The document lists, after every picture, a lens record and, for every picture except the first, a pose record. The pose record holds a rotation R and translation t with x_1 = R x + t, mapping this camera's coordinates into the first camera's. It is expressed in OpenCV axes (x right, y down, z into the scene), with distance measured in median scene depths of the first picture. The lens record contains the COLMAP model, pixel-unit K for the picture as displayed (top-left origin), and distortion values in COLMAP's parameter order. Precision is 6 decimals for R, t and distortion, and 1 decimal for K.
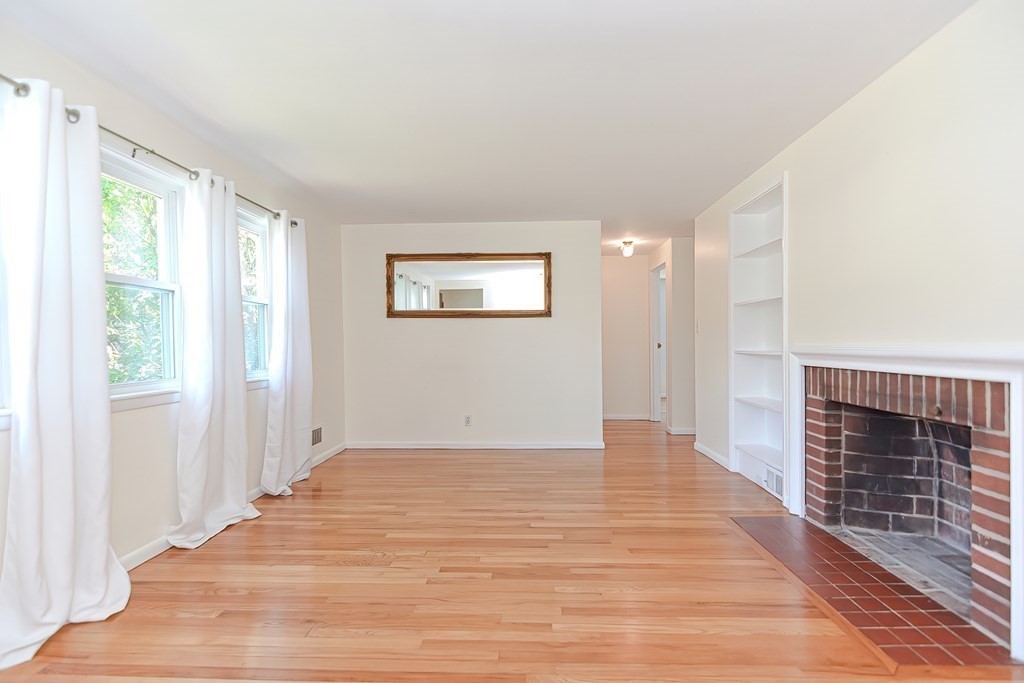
lens RADIAL K [[487.3, 0, 507.7], [0, 487.3, 348.9], [0, 0, 1]] dist [-0.000924, -0.001841]
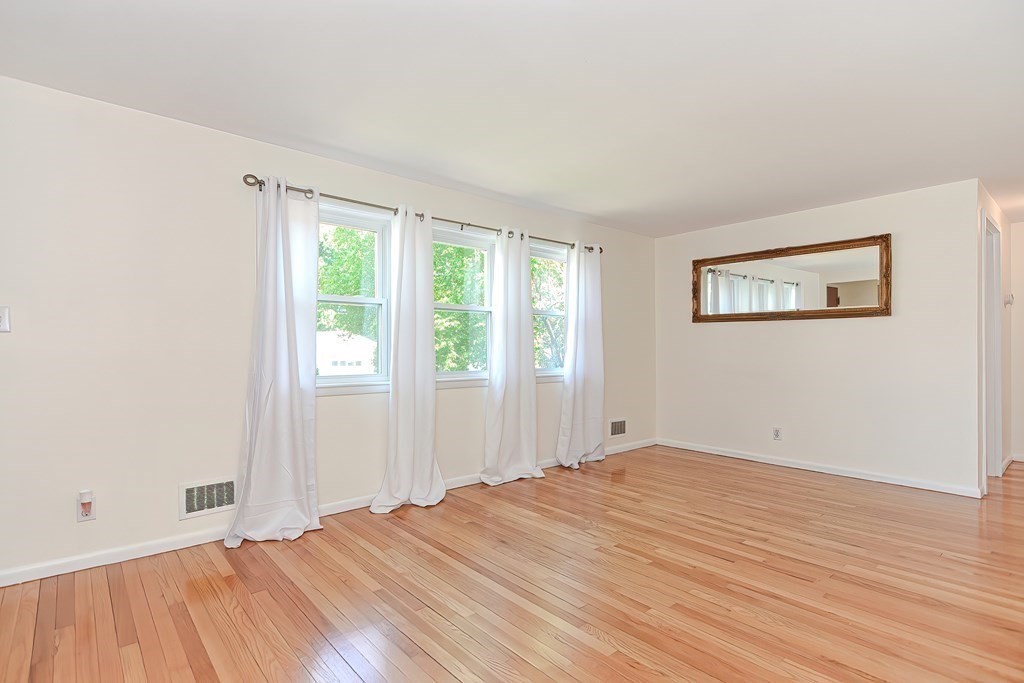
lens RADIAL K [[495.3, 0, 506.8], [0, 495.3, 348.6], [0, 0, 1]] dist [0.002726, -0.000540]
pose [[0.682263, 0.009144, -0.731049, 0.357416], [-0.013931, 0.999903, -0.000495, -0.004453], [0.730974, 0.010522, 0.682324, 0.003433]]
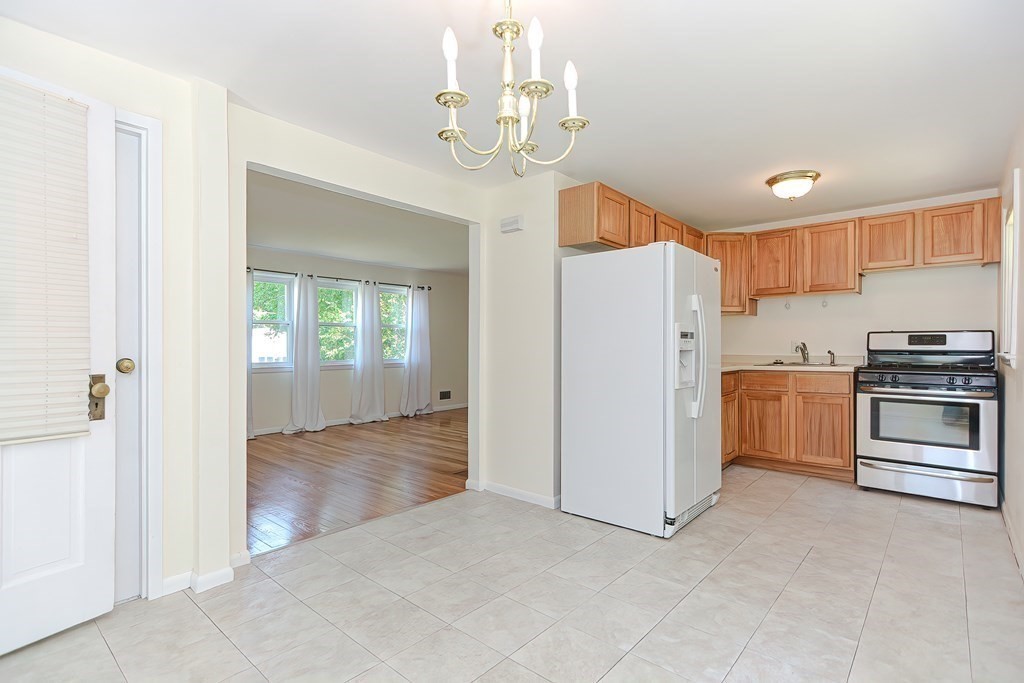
lens RADIAL K [[495.3, 0, 506.8], [0, 495.3, 348.6], [0, 0, 1]] dist [0.002726, -0.000540]
pose [[0.768042, 0.013550, -0.640256, 1.273310], [-0.012561, 0.999903, 0.006093, -0.019991], [0.640276, 0.003362, 0.768138, -0.403828]]
